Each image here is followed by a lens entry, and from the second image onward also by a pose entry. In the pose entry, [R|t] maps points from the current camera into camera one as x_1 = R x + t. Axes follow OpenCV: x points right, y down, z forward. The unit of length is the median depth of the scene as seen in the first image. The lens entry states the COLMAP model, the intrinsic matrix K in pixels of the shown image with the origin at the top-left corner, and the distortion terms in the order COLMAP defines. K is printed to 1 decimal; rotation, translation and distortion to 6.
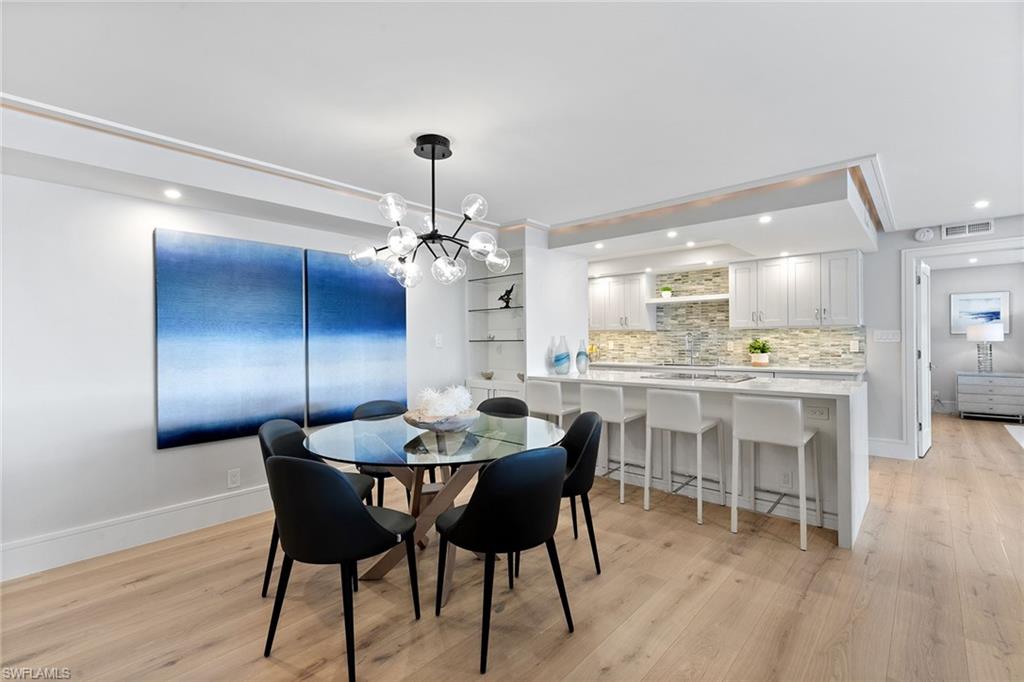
lens RADIAL K [[462.7, 0, 512.0], [0, 462.7, 341.0], [0, 0, 1]] dist [0.004639, 0.000599]
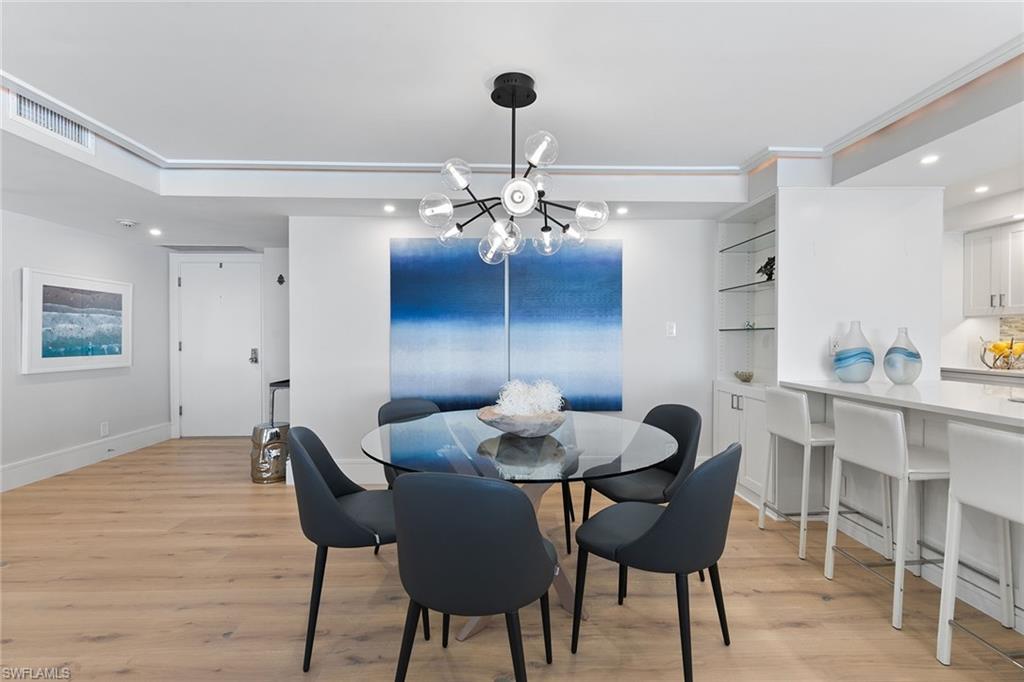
lens RADIAL K [[462.7, 0, 512.0], [0, 462.7, 341.0], [0, 0, 1]] dist [0.004639, 0.000599]
pose [[0.689360, 0.017294, -0.724213, 0.299456], [-0.006717, 0.999825, 0.017482, 0.009925], [0.724388, -0.007187, 0.689355, 0.288621]]
